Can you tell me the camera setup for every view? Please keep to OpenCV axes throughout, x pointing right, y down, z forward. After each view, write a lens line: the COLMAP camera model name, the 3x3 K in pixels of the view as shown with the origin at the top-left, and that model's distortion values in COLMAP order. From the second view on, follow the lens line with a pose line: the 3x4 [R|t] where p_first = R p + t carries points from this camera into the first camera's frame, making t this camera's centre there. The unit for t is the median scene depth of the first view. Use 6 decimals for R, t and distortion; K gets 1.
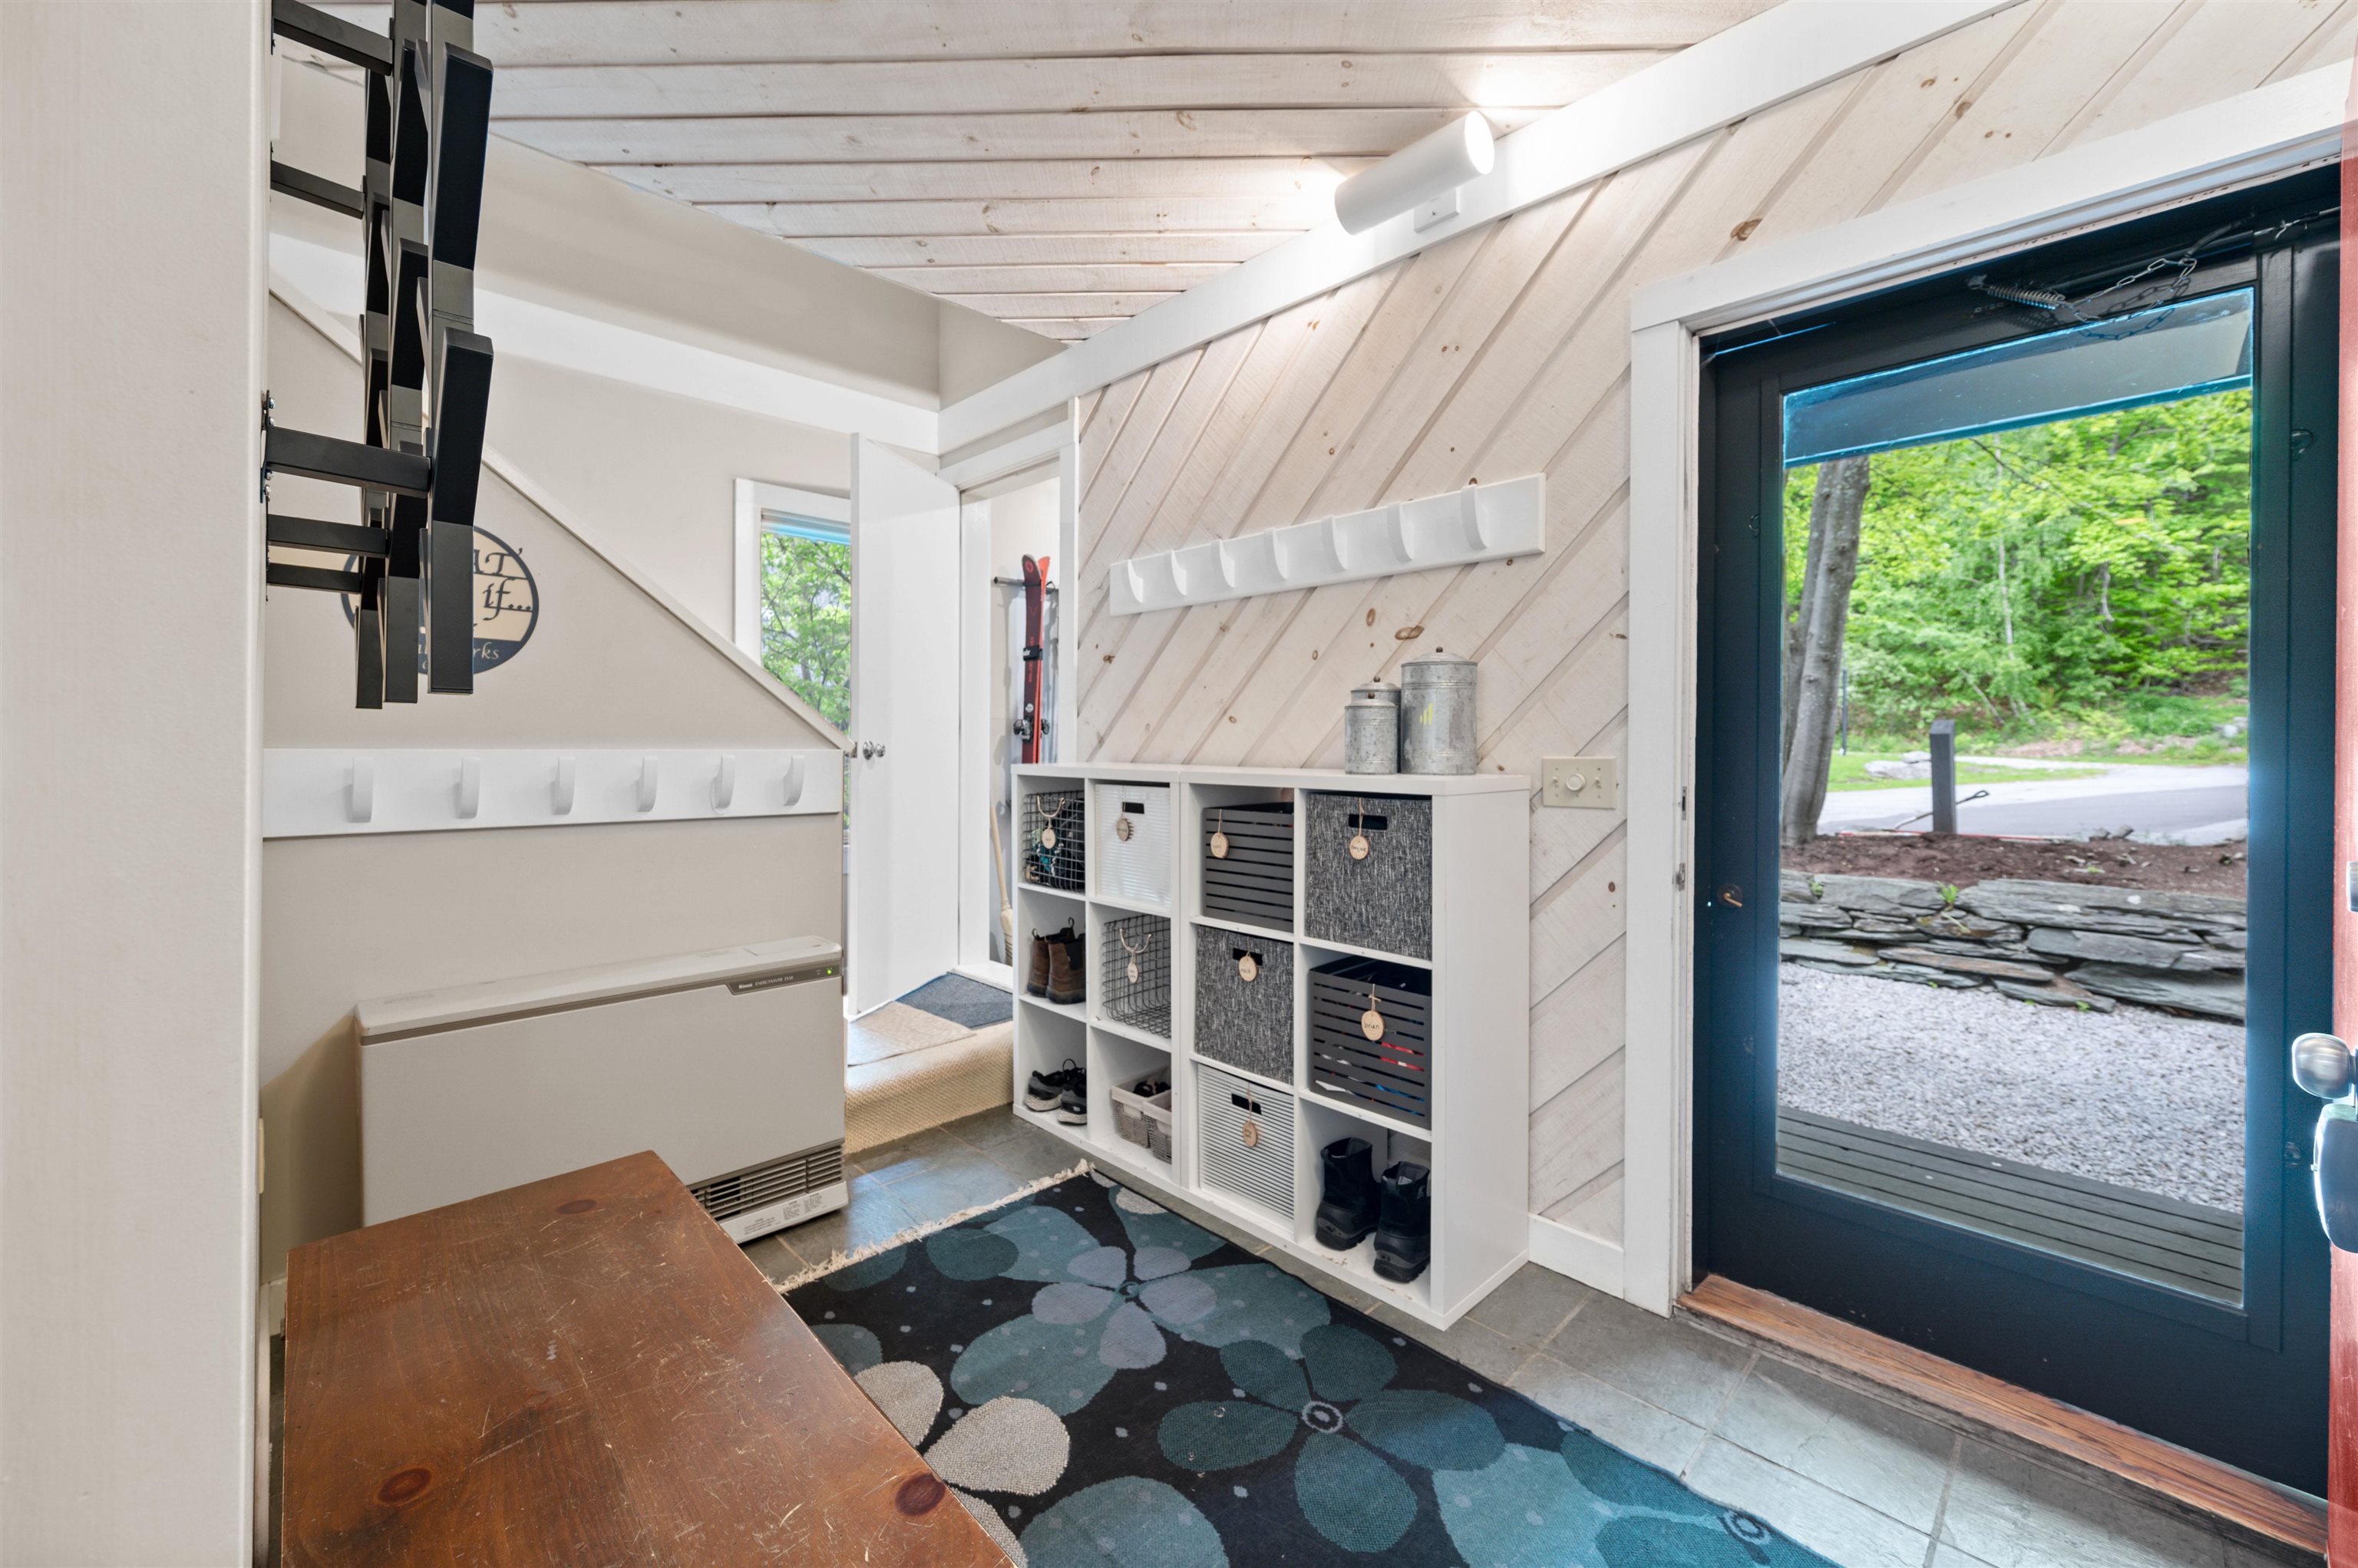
lens RADIAL K [[940.0, 0, 1199.3], [0, 940.0, 744.9], [0, 0, 1]] dist [-0.000251, -0.000277]
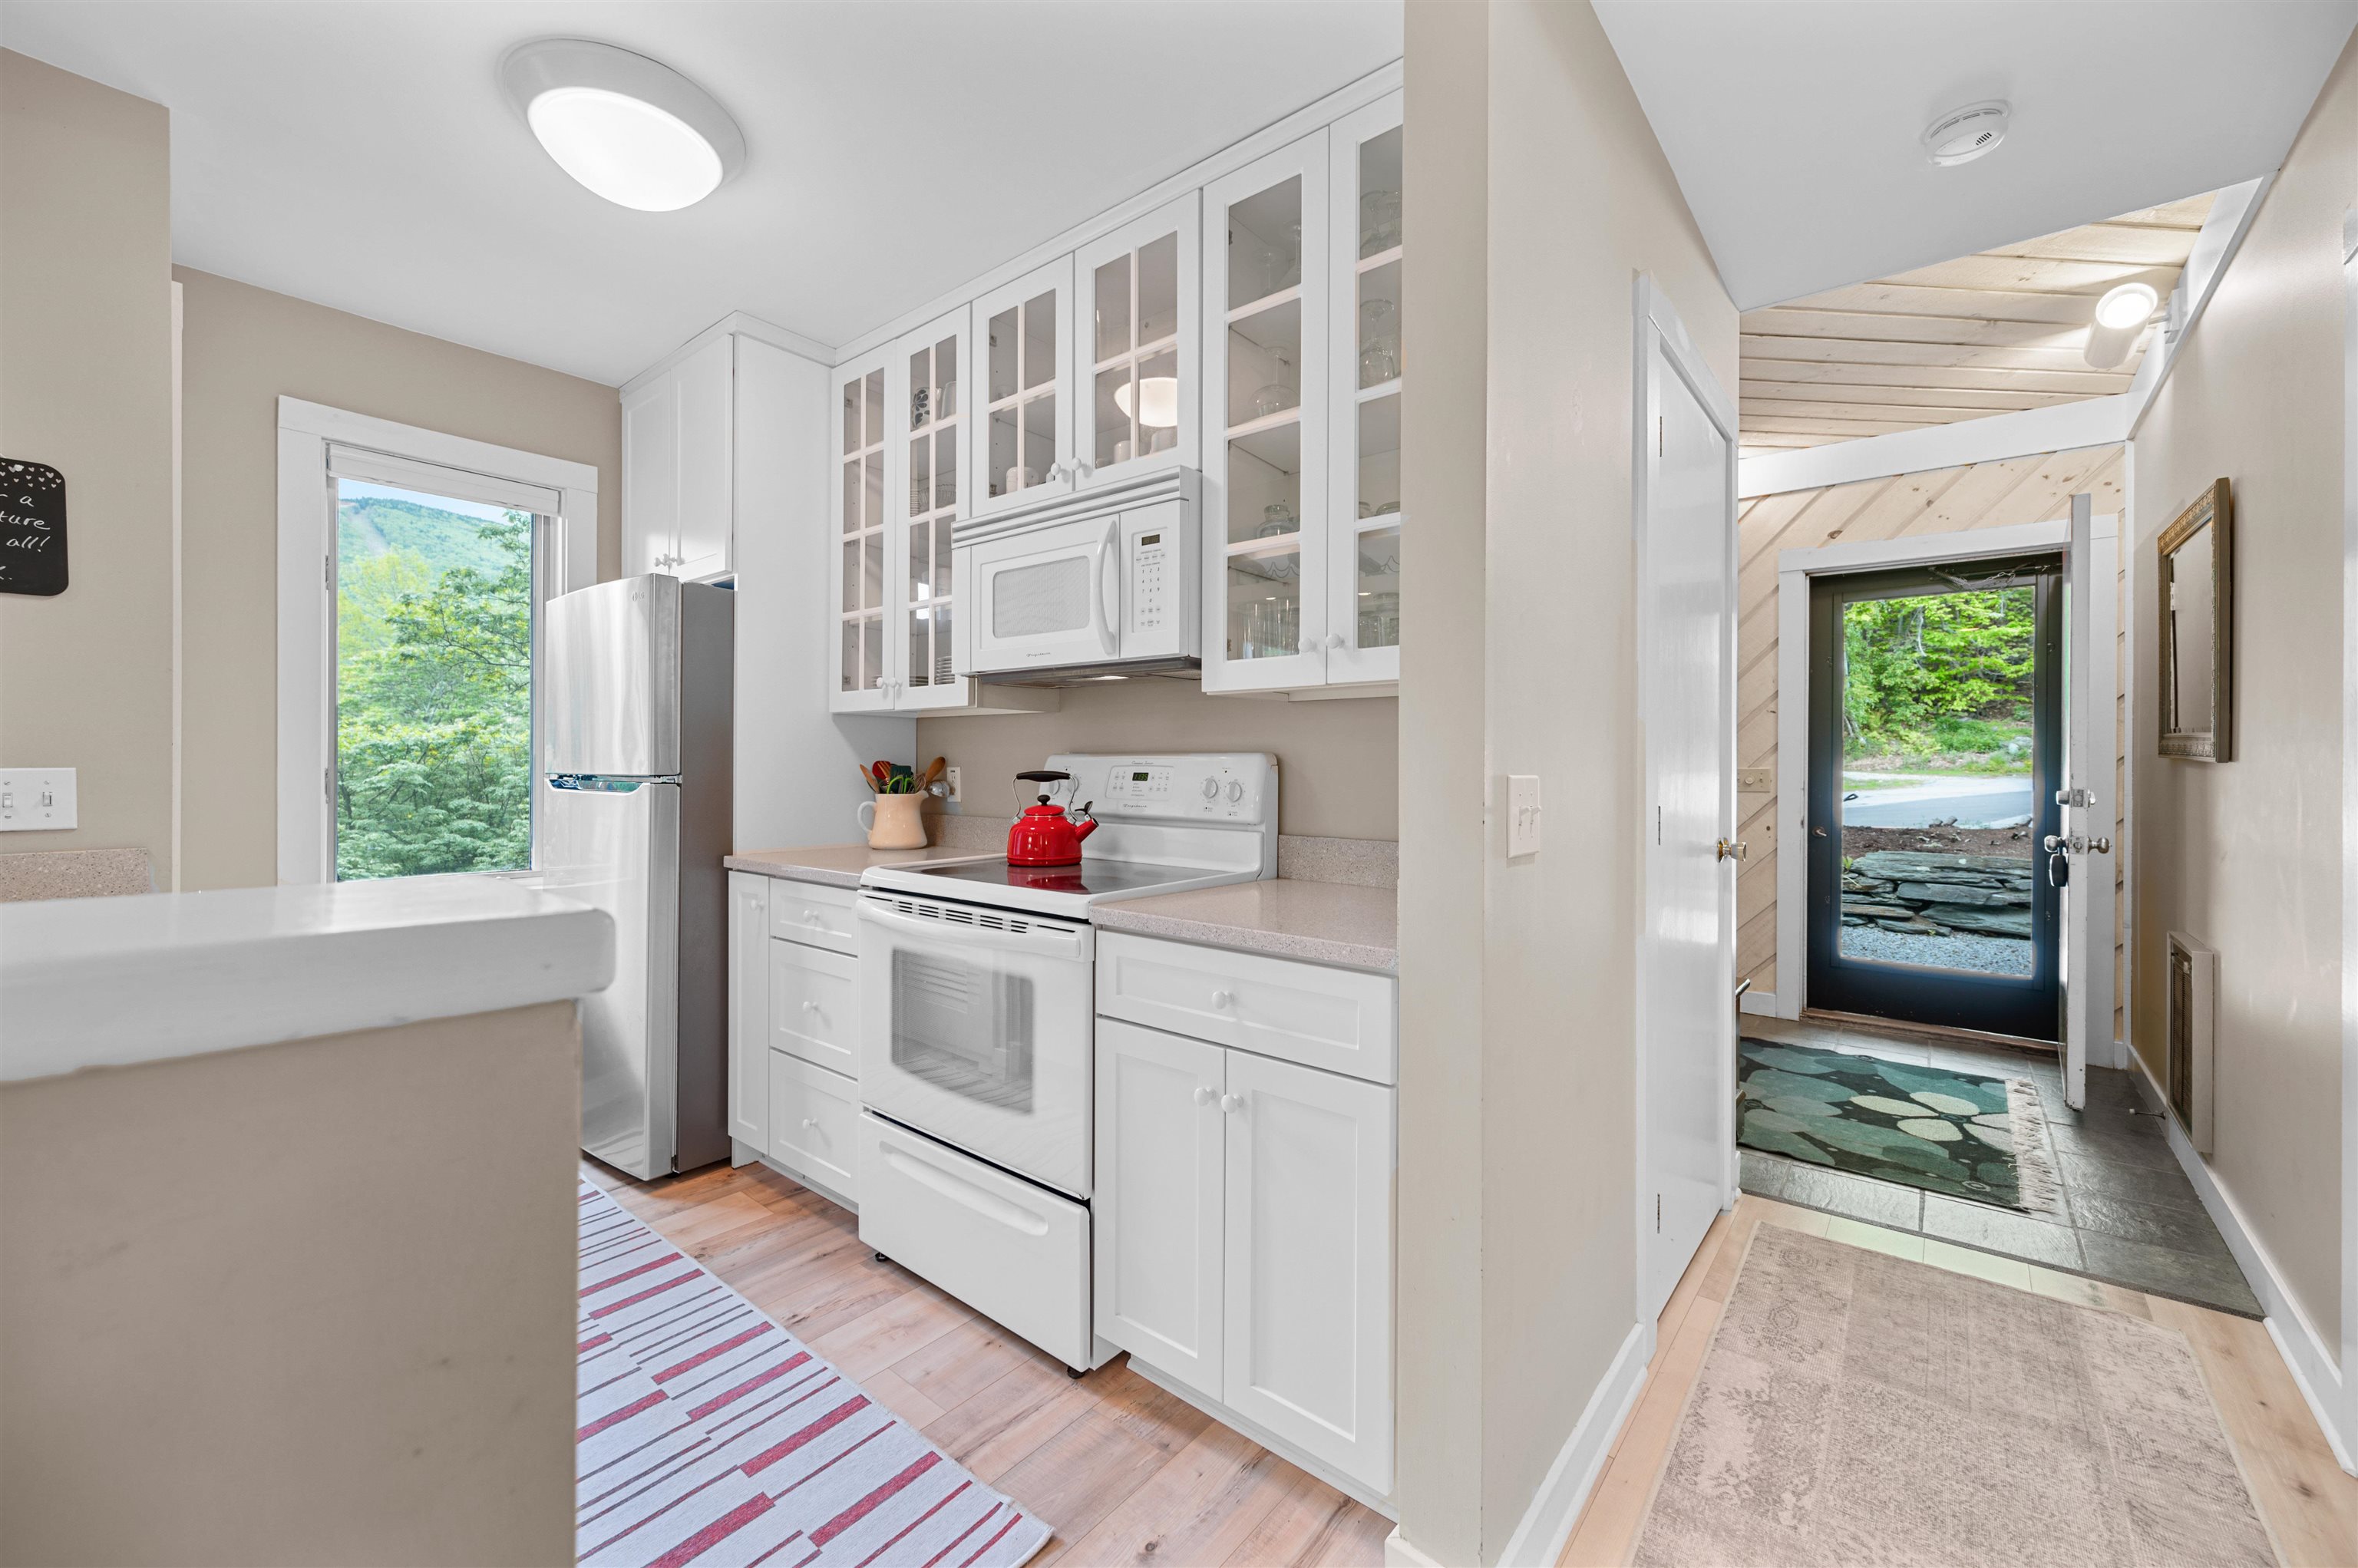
lens RADIAL K [[940.0, 0, 1191.2], [0, 940.0, 766.2], [0, 0, 1]] dist [-0.000251, -0.000277]
pose [[0.993426, -0.004753, 0.114379, -0.373440], [0.004380, 0.999984, 0.003514, -0.001058], [-0.114394, -0.002990, 0.993431, -0.328836]]
